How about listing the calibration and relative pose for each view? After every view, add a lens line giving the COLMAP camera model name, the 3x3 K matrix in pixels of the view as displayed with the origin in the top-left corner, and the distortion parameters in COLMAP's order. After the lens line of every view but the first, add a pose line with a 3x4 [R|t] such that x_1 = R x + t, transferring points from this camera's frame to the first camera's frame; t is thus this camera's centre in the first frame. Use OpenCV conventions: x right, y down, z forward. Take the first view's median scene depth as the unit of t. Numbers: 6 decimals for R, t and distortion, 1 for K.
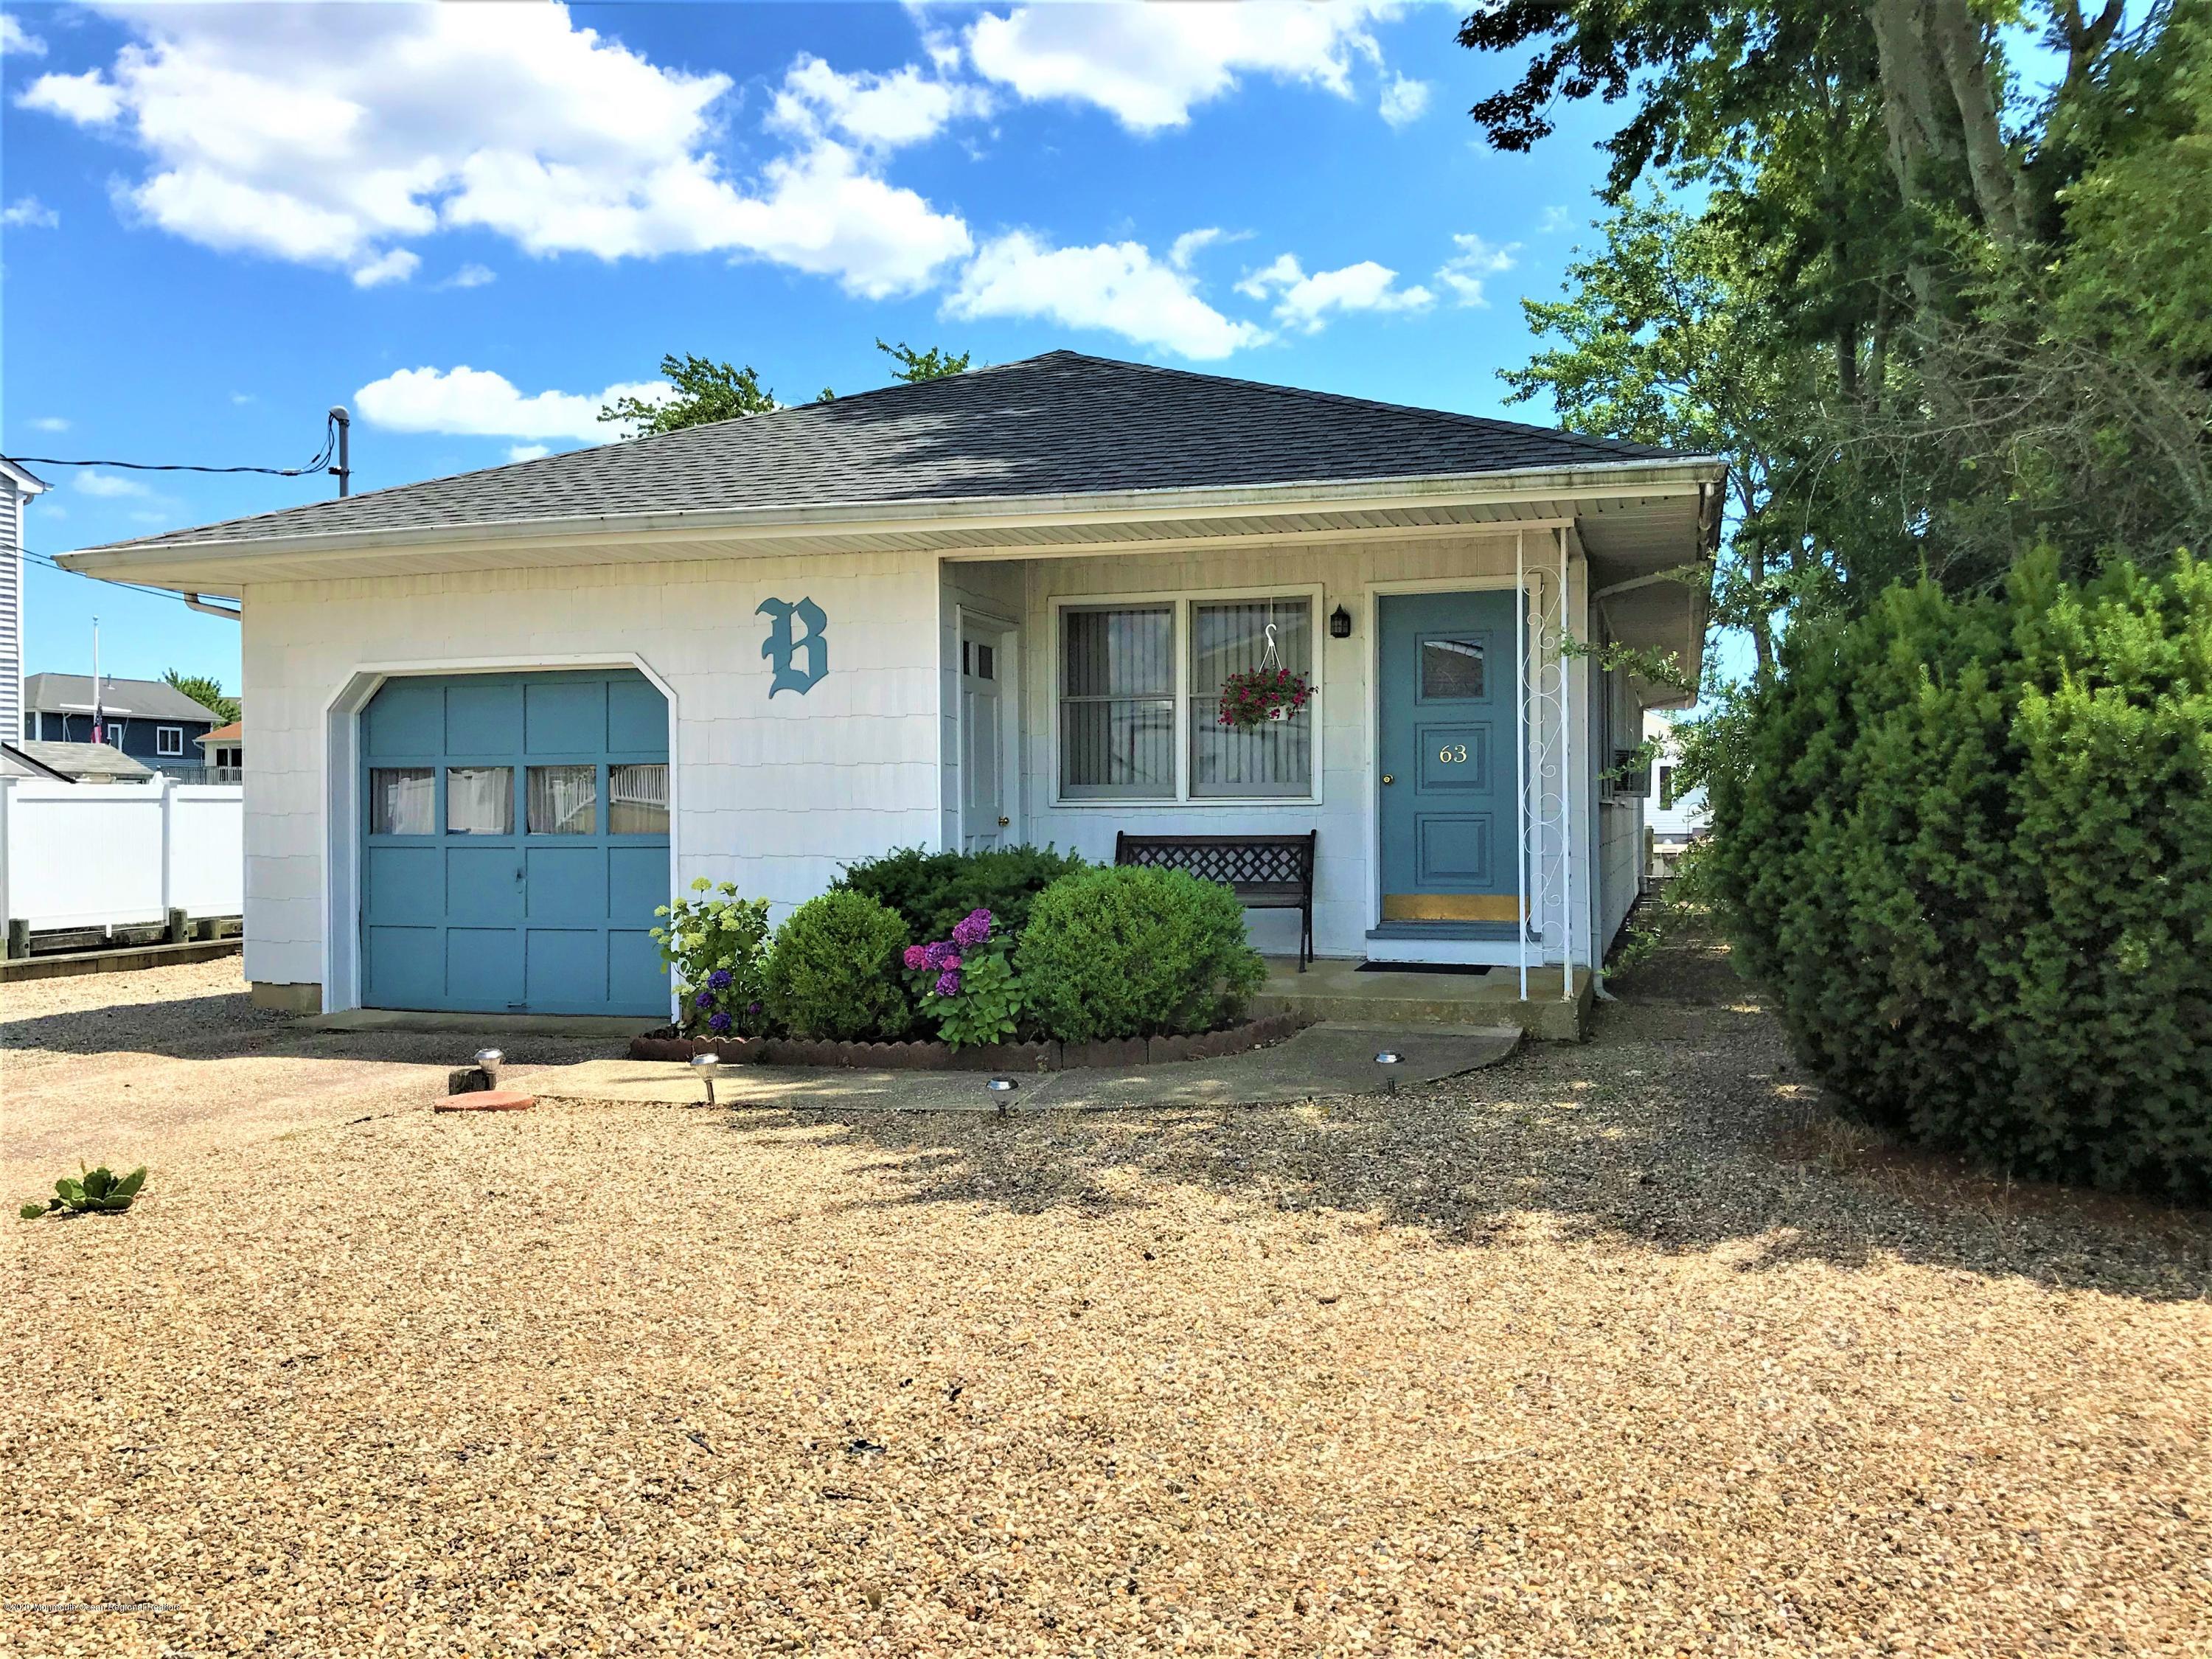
lens RADIAL K [[1836.5, 0, 1101.2], [0, 1836.5, 828.2], [0, 0, 1]] dist [0.041814, -0.052194]
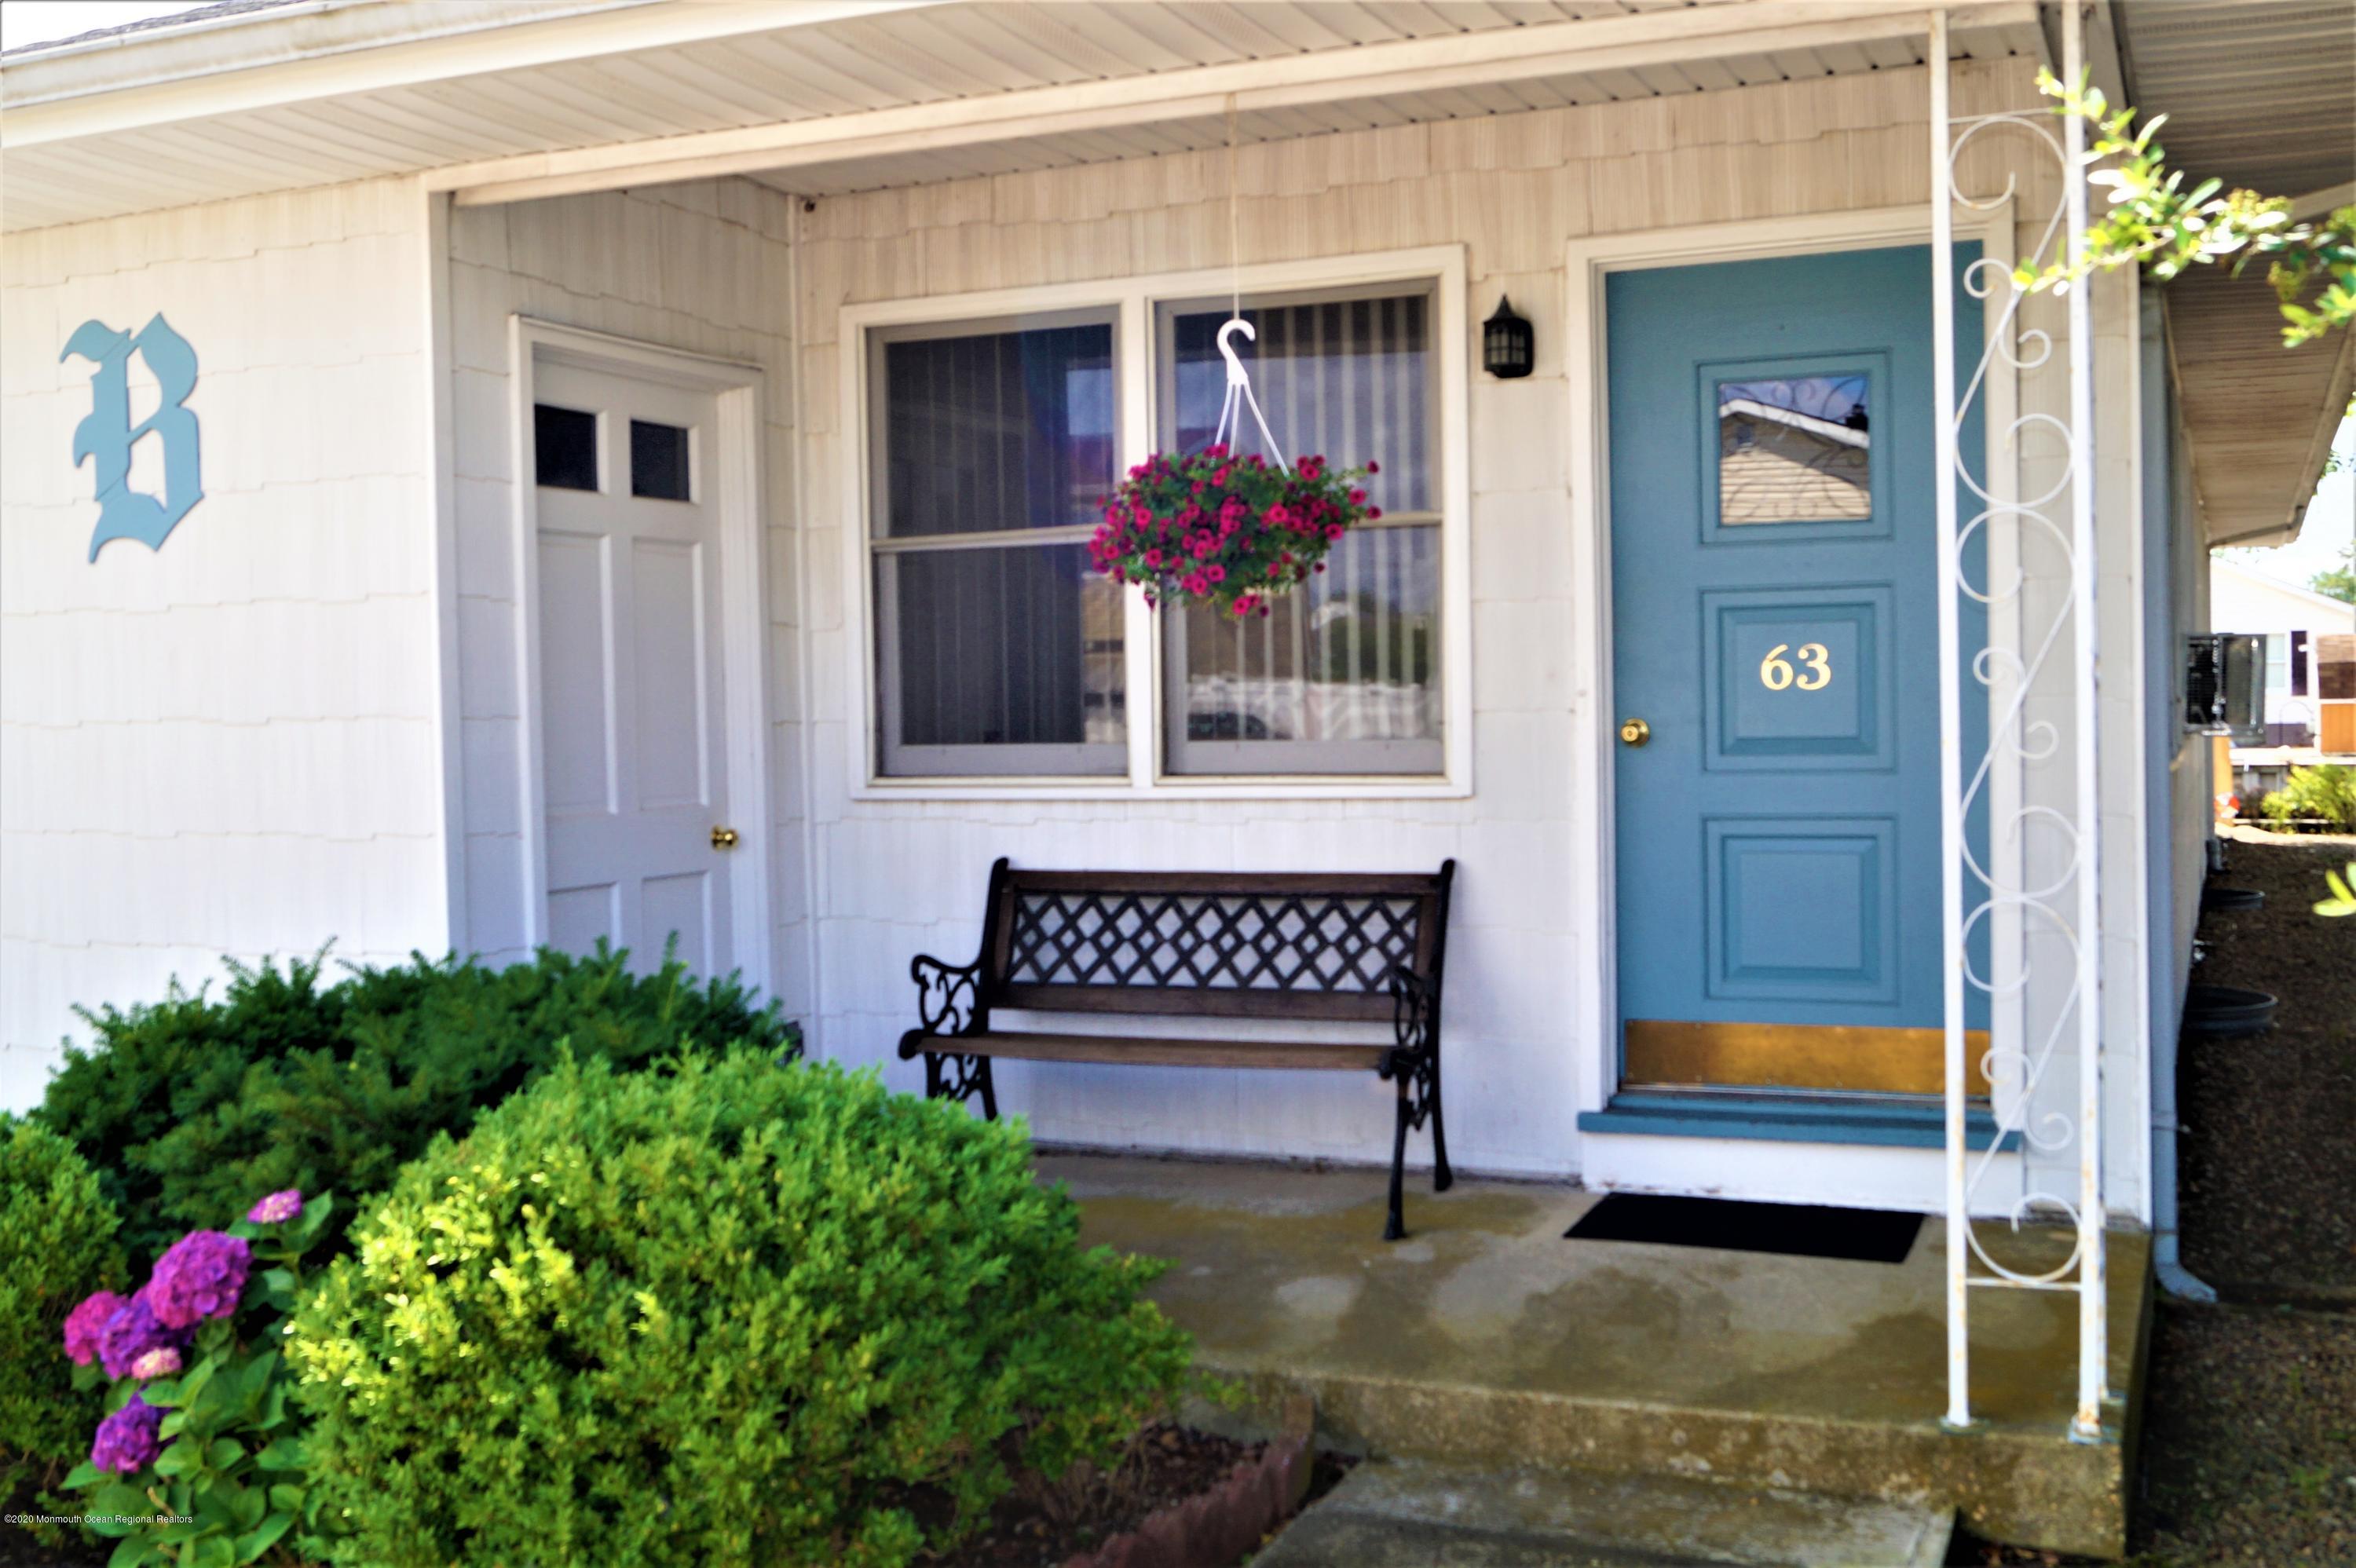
lens RADIAL K [[2442.1, 0, 1185.1], [0, 2442.1, 823.0], [0, 0, 1]] dist [-0.049853, 0.000000]
pose [[0.994534, -0.008810, -0.104038, 0.117519], [0.013265, 0.999021, 0.042206, -0.031530], [0.103564, -0.043356, 0.993677, 0.475927]]
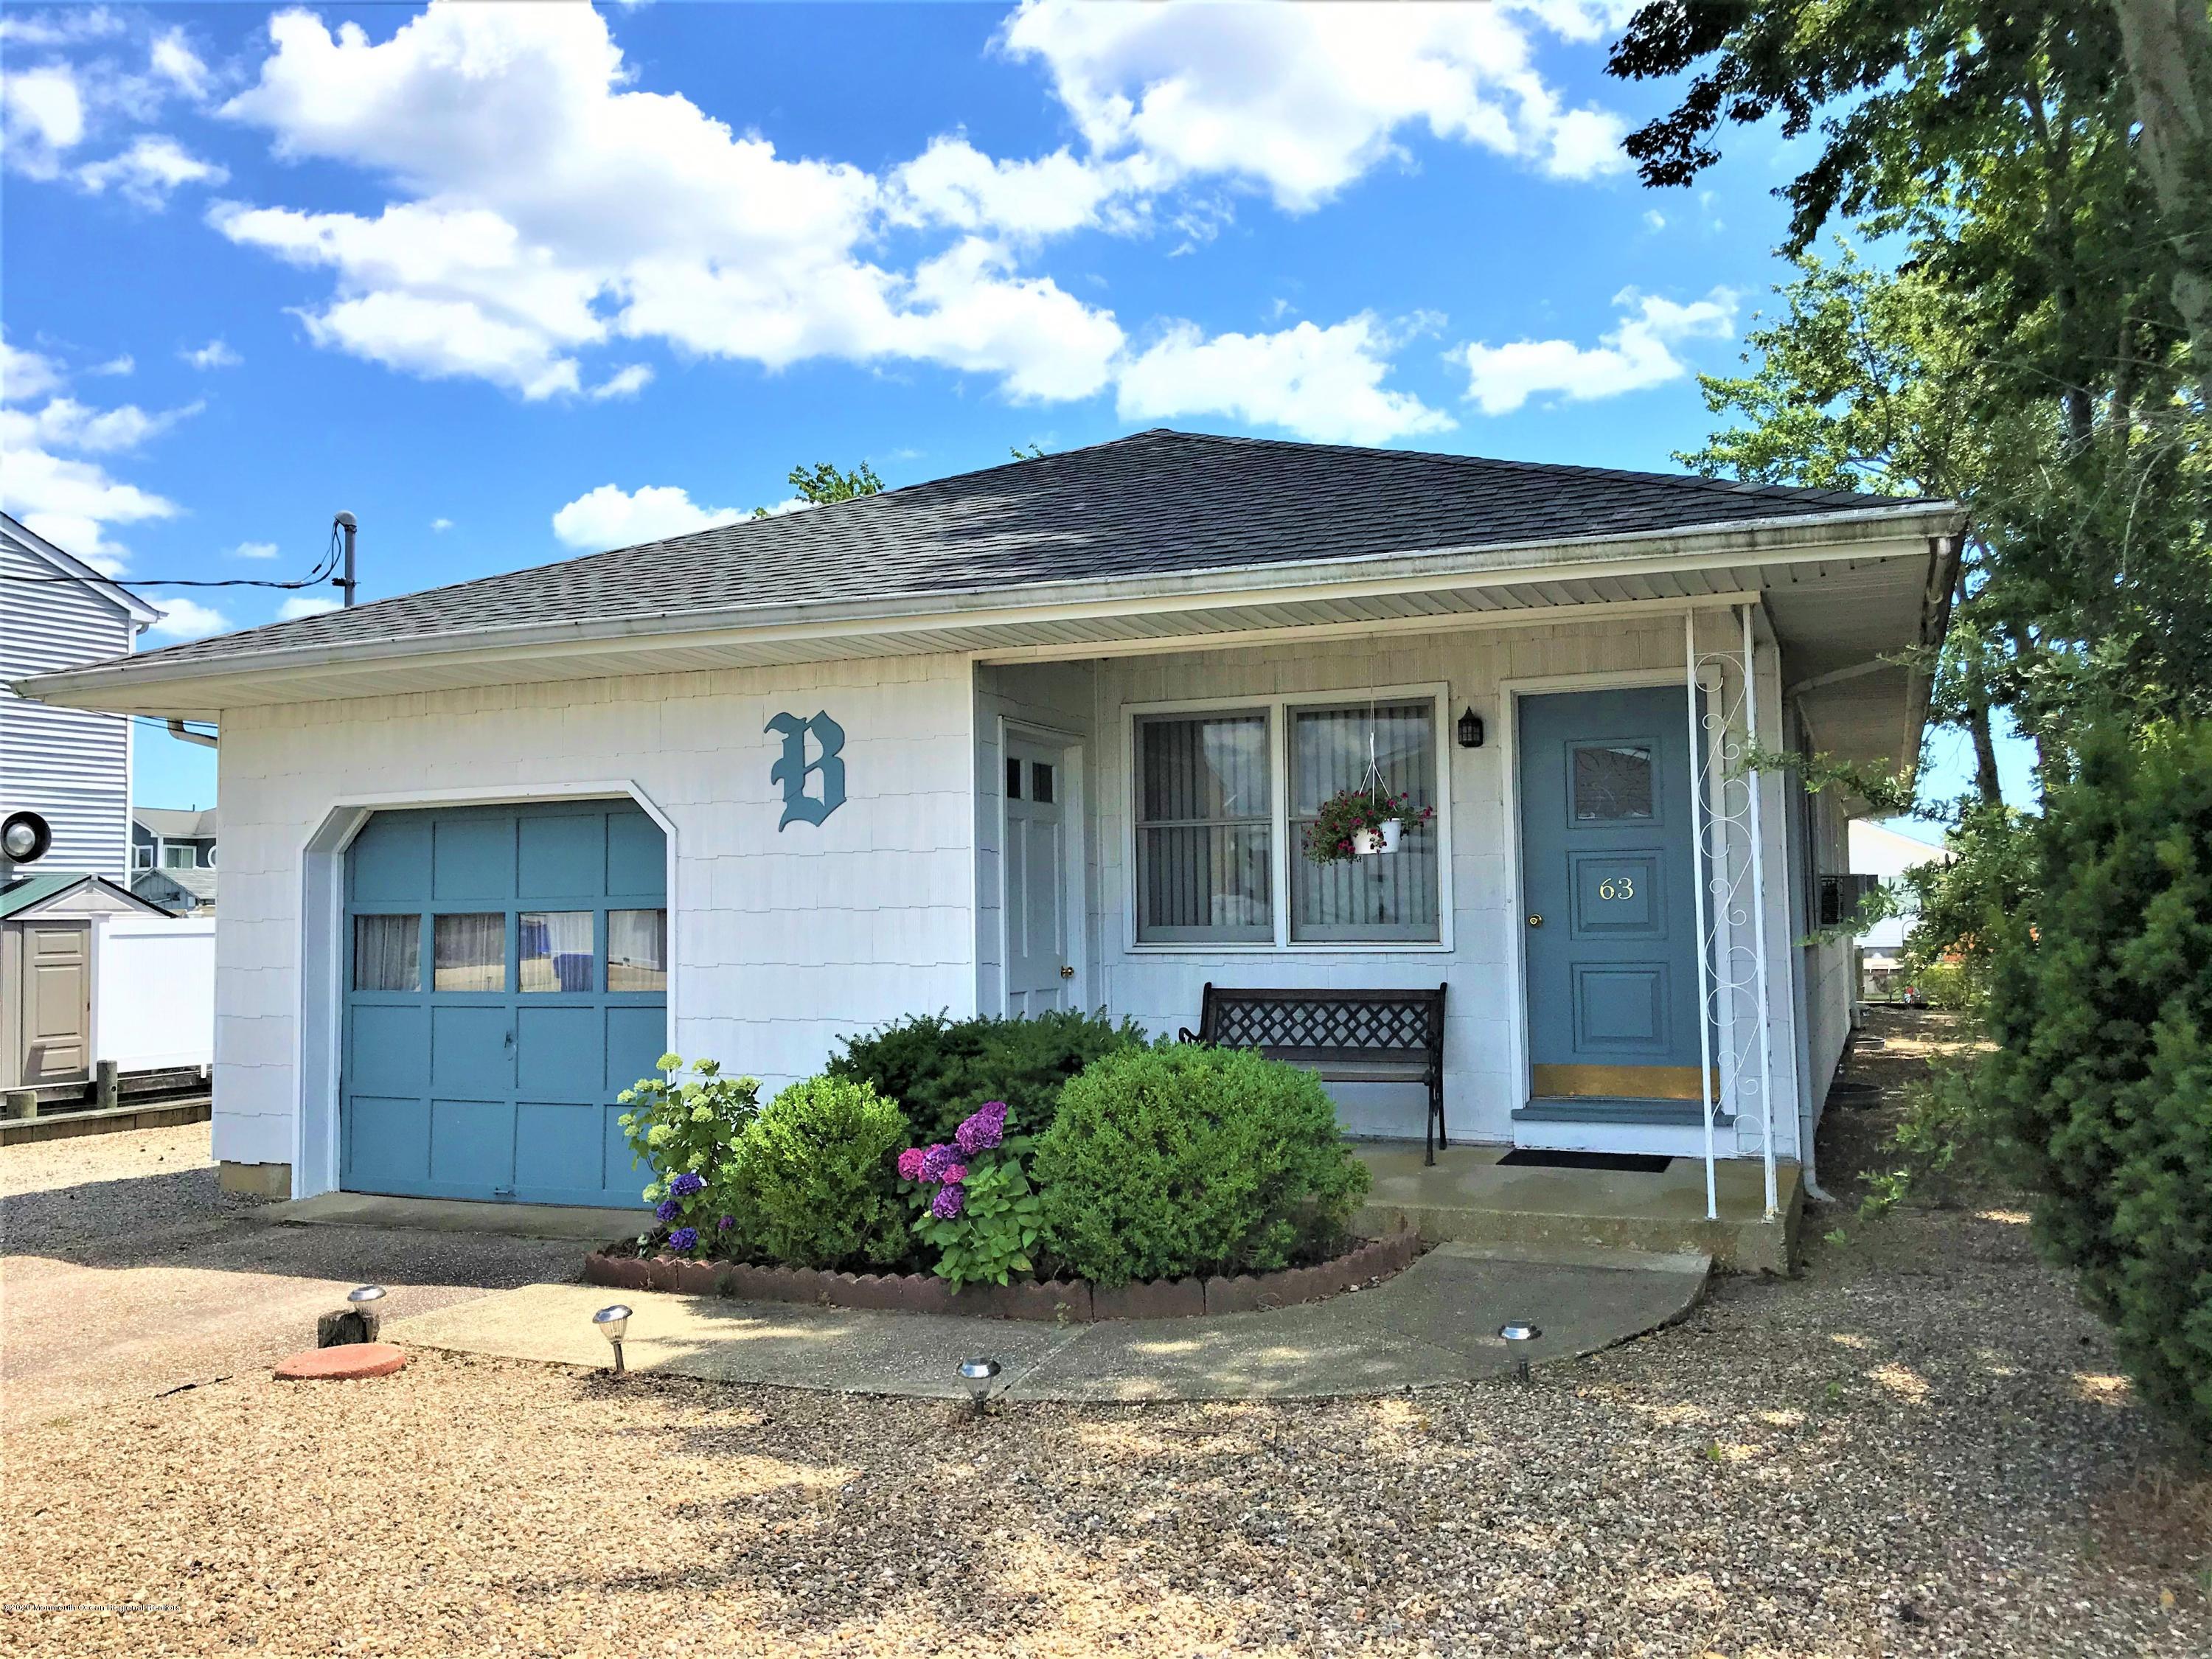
lens RADIAL K [[1836.5, 0, 1106.5], [0, 1836.5, 818.5], [0, 0, 1]] dist [0.041814, -0.052194]
pose [[0.995465, -0.013106, -0.094216, 0.046438], [0.007041, 0.997898, -0.064414, -0.021049], [0.094863, 0.063458, 0.993466, 0.177415]]
